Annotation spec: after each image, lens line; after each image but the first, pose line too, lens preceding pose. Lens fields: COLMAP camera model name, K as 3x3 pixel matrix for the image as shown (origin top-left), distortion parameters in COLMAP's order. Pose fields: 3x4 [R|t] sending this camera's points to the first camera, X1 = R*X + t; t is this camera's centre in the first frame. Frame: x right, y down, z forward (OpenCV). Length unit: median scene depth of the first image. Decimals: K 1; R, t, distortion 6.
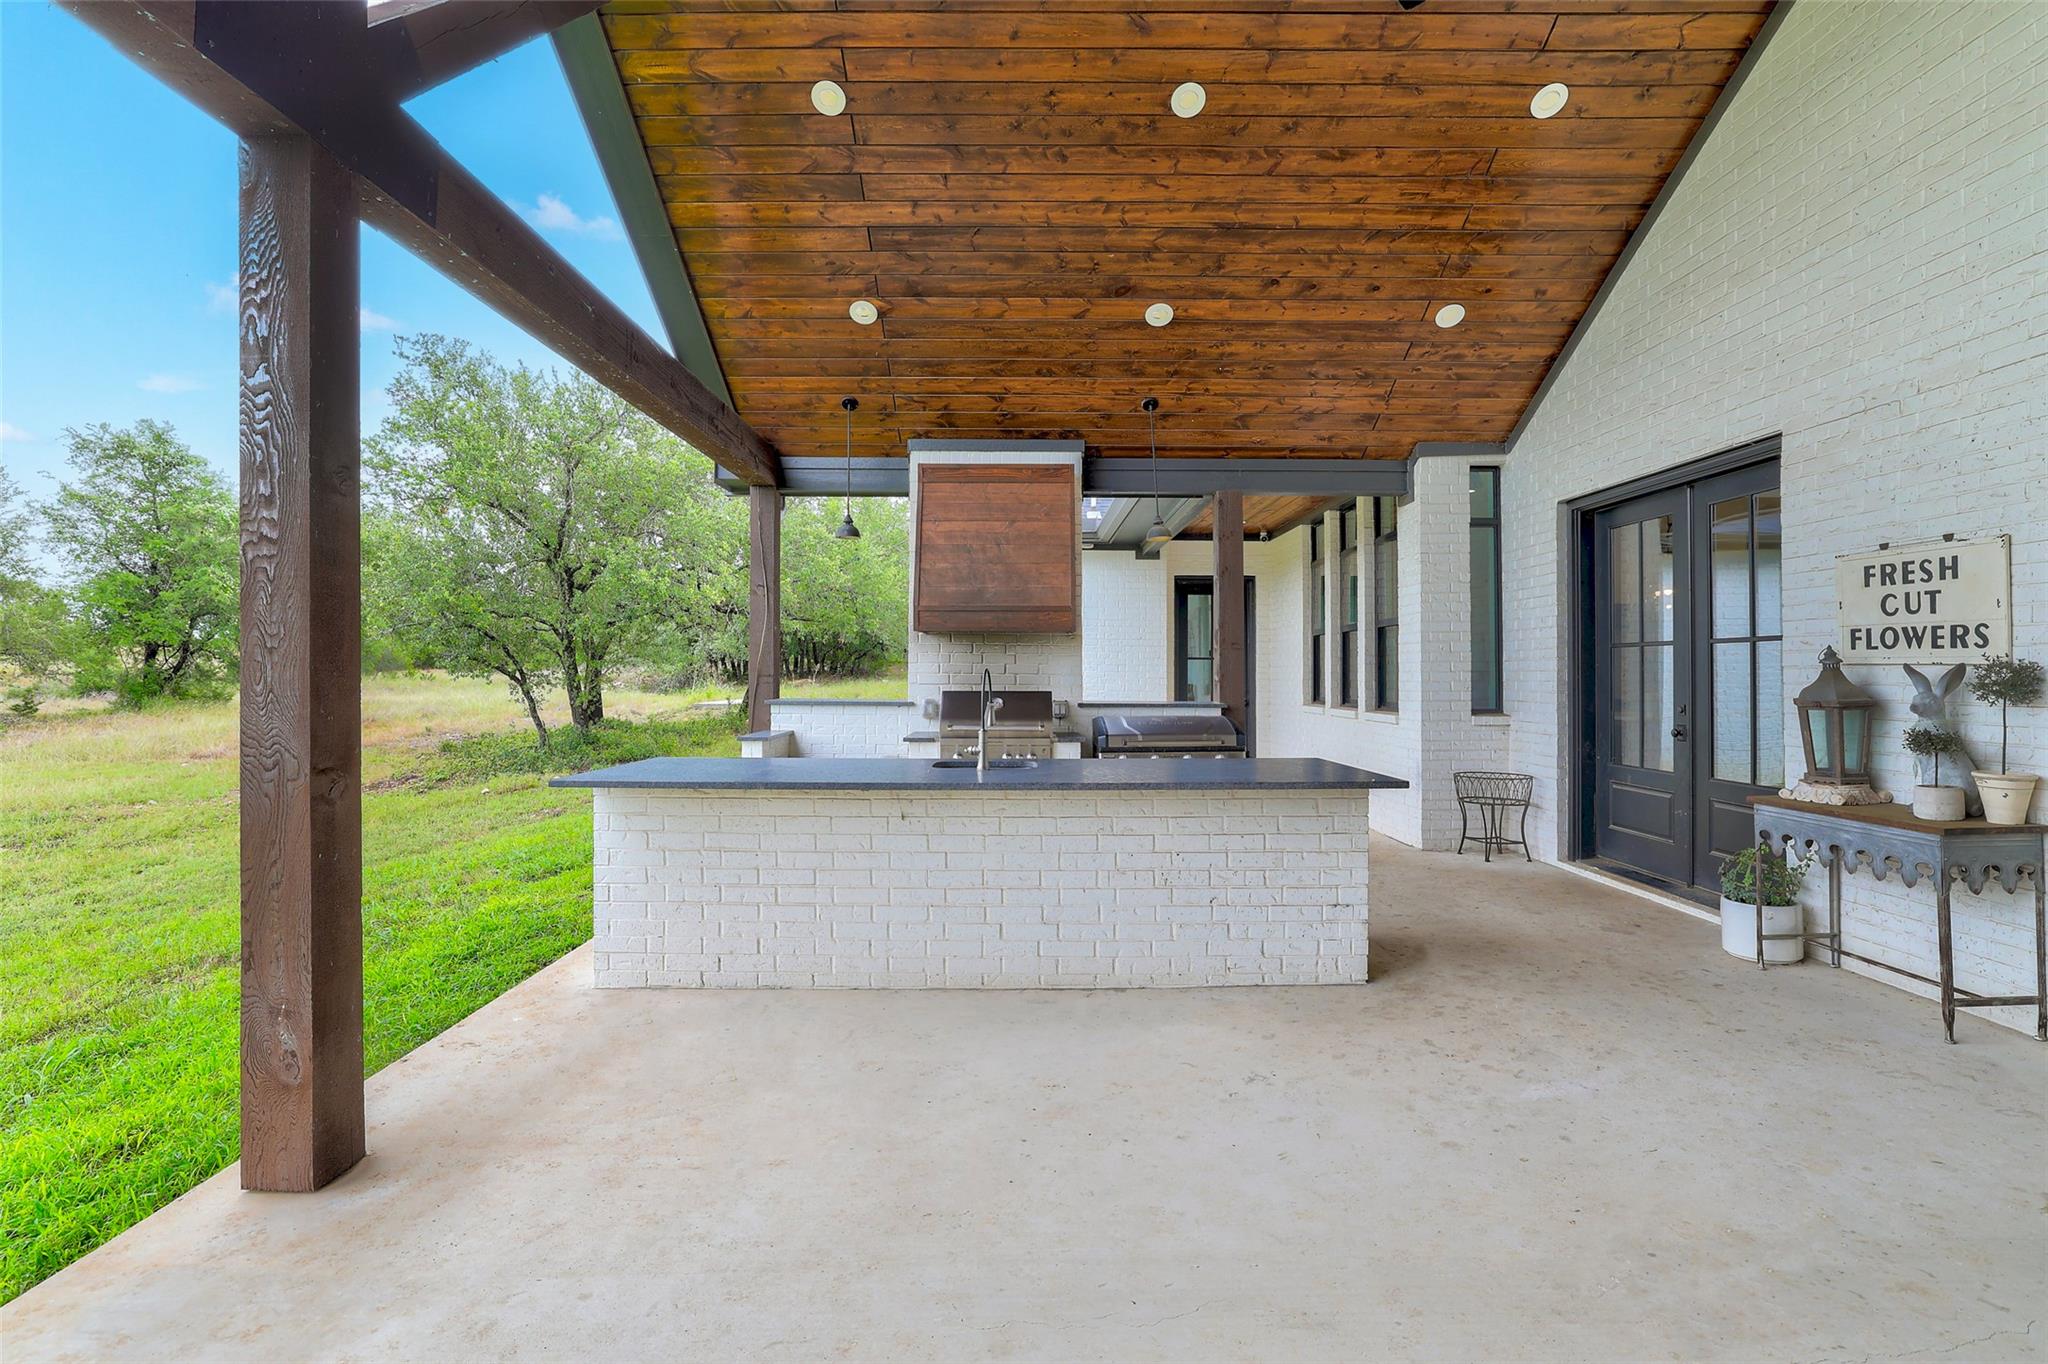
lens RADIAL K [[961.2, 0, 1034.1], [0, 961.2, 672.9], [0, 0, 1]] dist [0.031415, 0.002104]
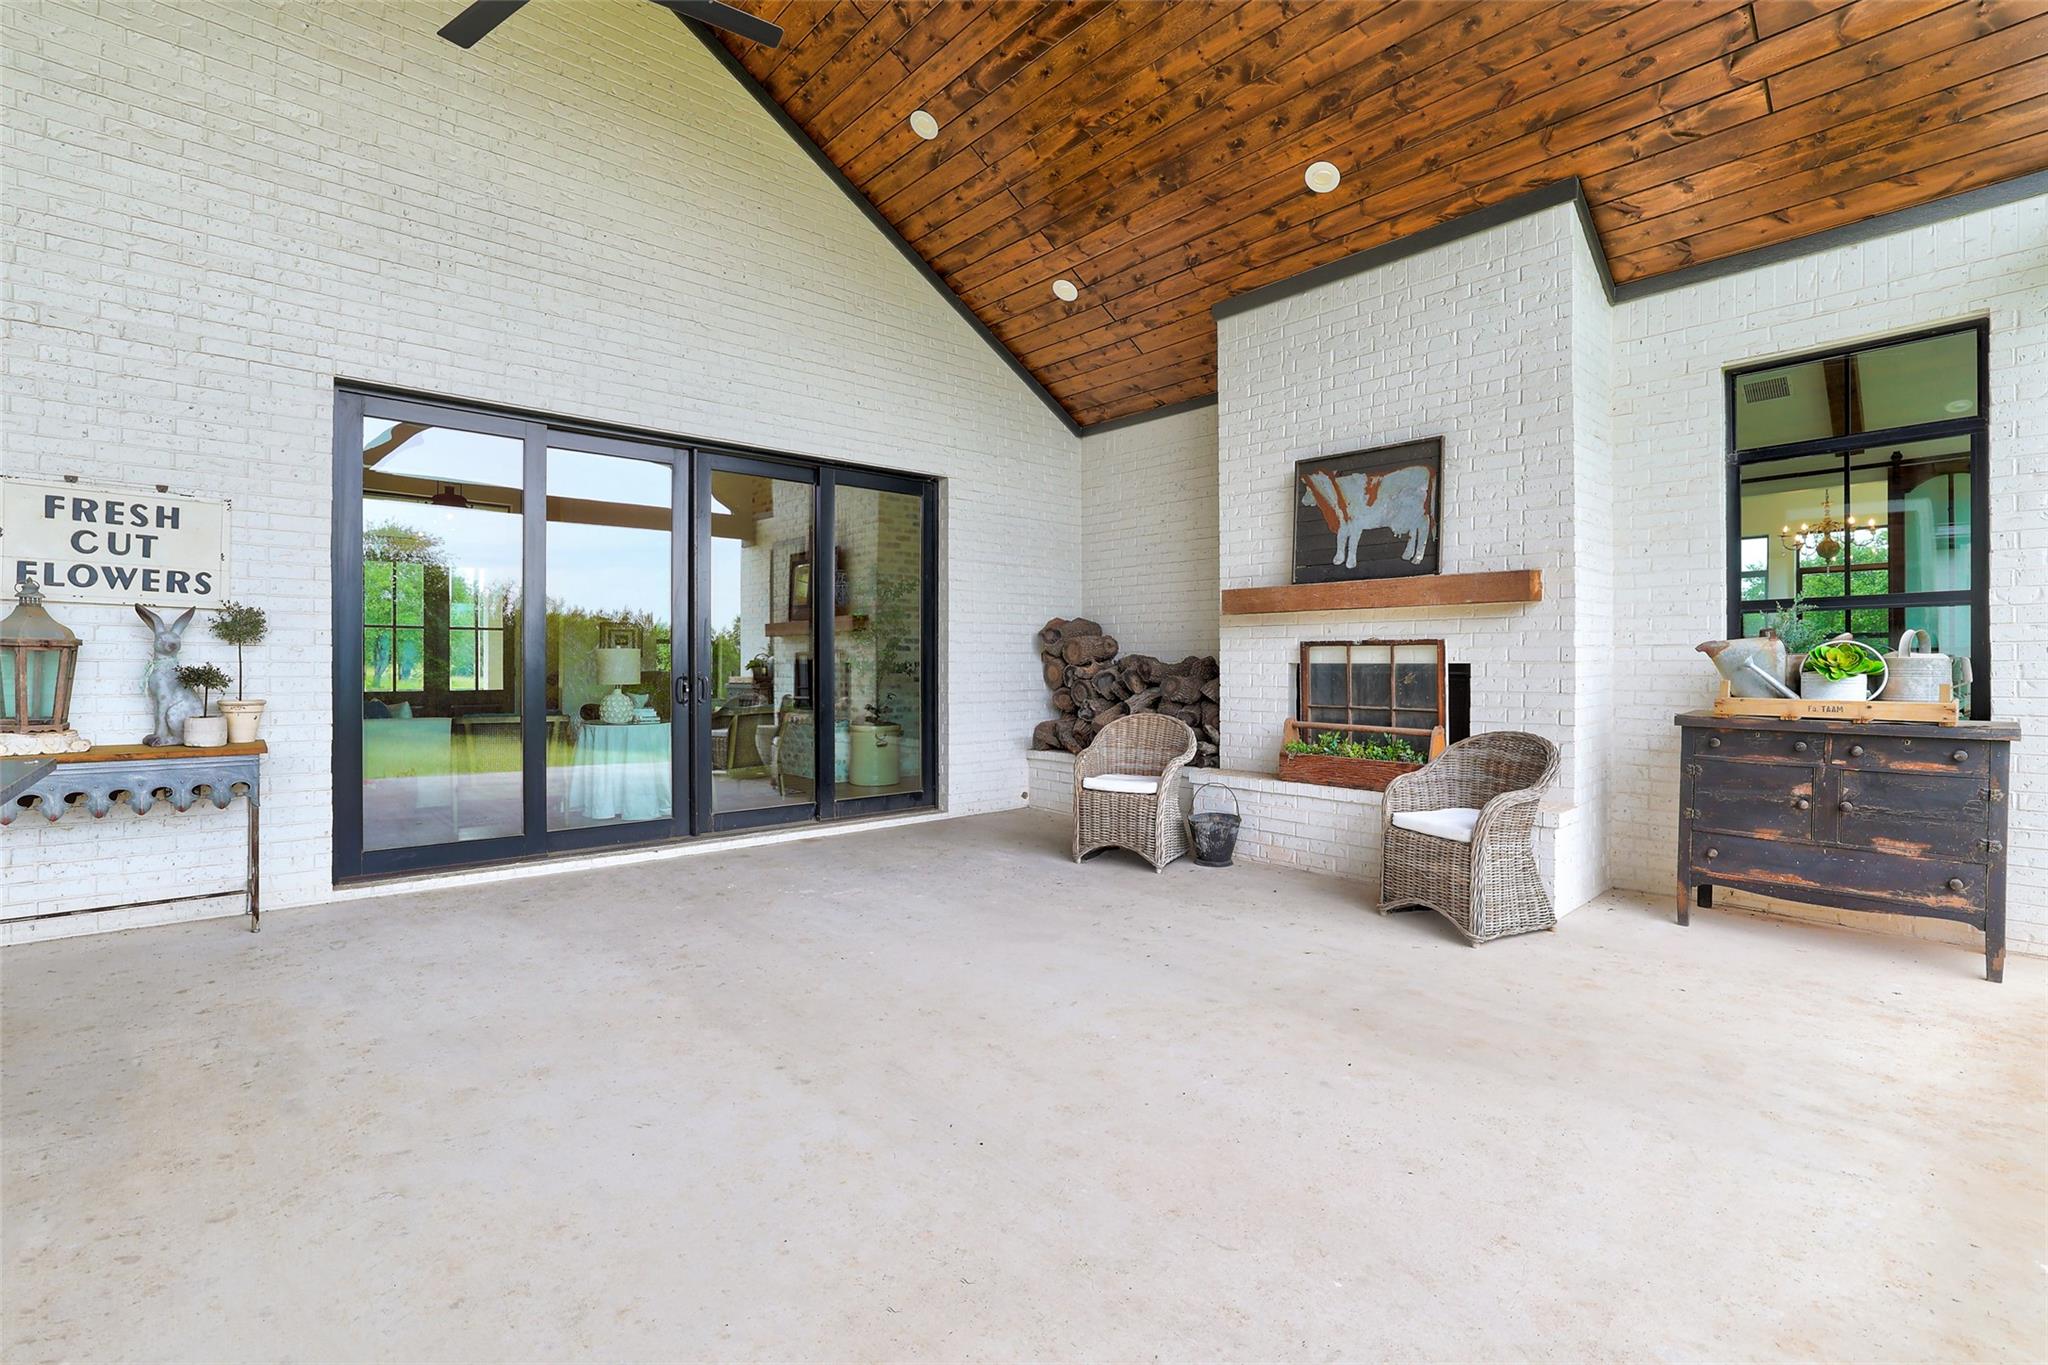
lens RADIAL K [[919.5, 0, 1025.5], [0, 919.5, 677.6], [0, 0, 1]] dist [0.000226, 0.001314]
pose [[-0.665655, -0.005561, 0.746239, -0.440746], [-0.001395, 0.999980, 0.006207, 0.059880], [-0.746259, 0.003091, -0.665649, 0.948384]]
